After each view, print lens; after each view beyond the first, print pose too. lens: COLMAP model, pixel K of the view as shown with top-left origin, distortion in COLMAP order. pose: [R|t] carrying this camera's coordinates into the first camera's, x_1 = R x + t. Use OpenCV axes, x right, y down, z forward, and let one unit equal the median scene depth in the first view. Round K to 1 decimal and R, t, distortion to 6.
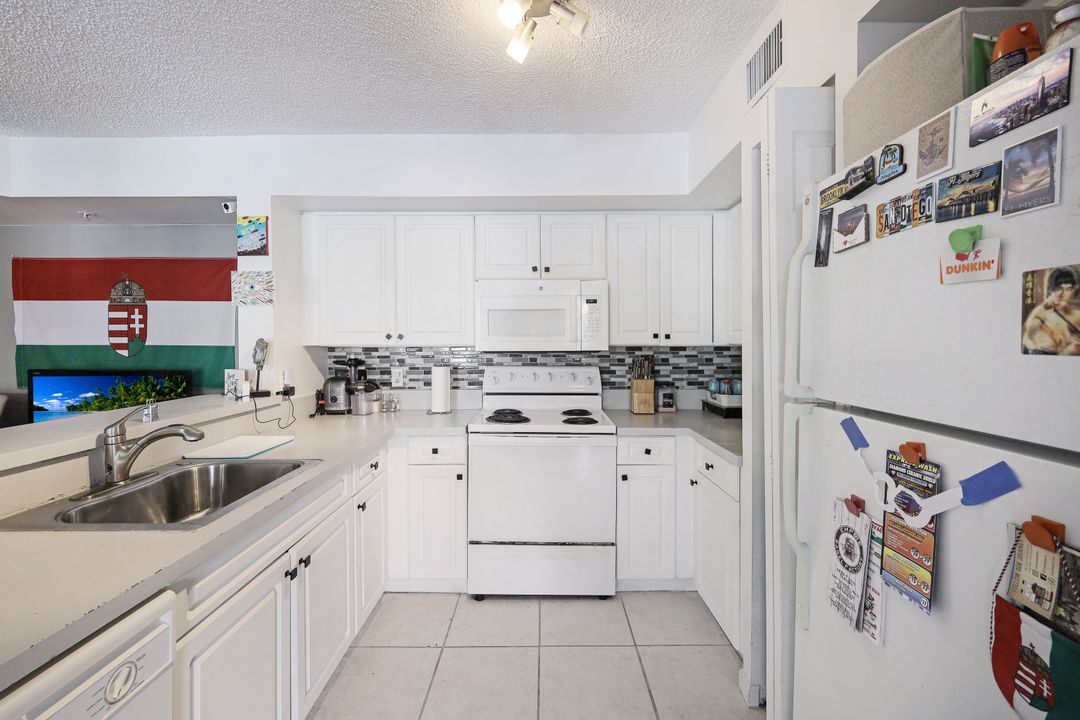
lens RADIAL K [[434.4, 0, 540.0], [0, 434.4, 360.0], [0, 0, 1]] dist [-0.015338, 0.008068]
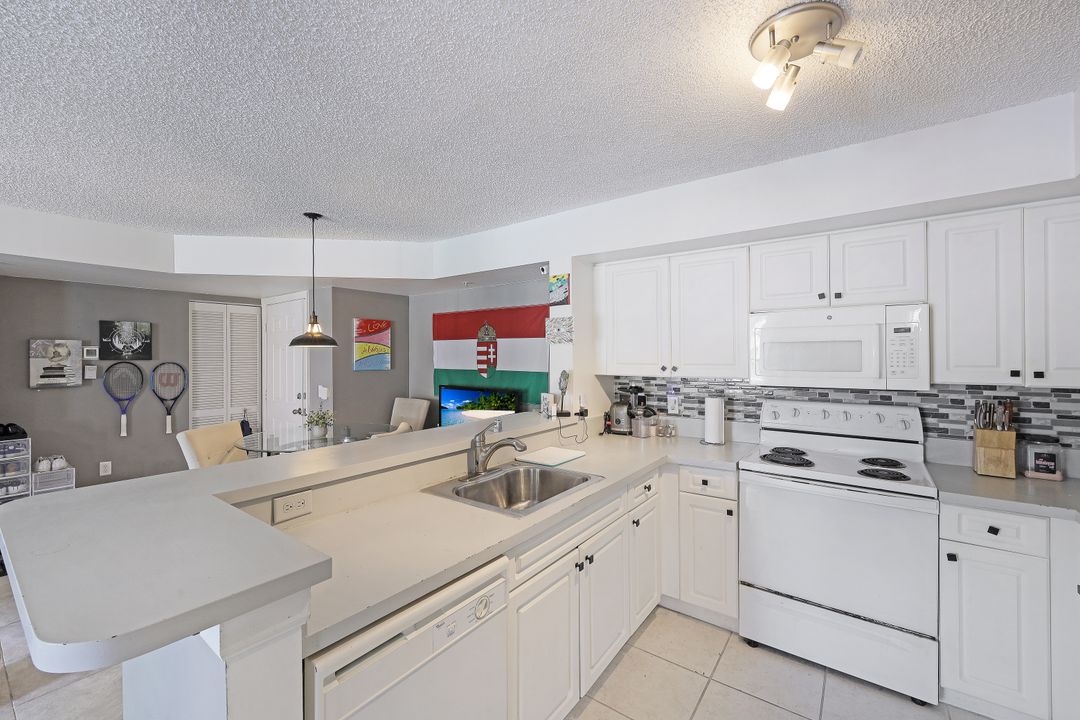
lens RADIAL K [[449.2, 0, 540.0], [0, 449.2, 360.0], [0, 0, 1]] dist [0.000139, -0.000259]
pose [[0.799586, 0.001314, -0.600550, 0.079881], [-0.009394, 0.999903, -0.010319, -0.062307], [0.600478, 0.013893, 0.799520, -0.085521]]
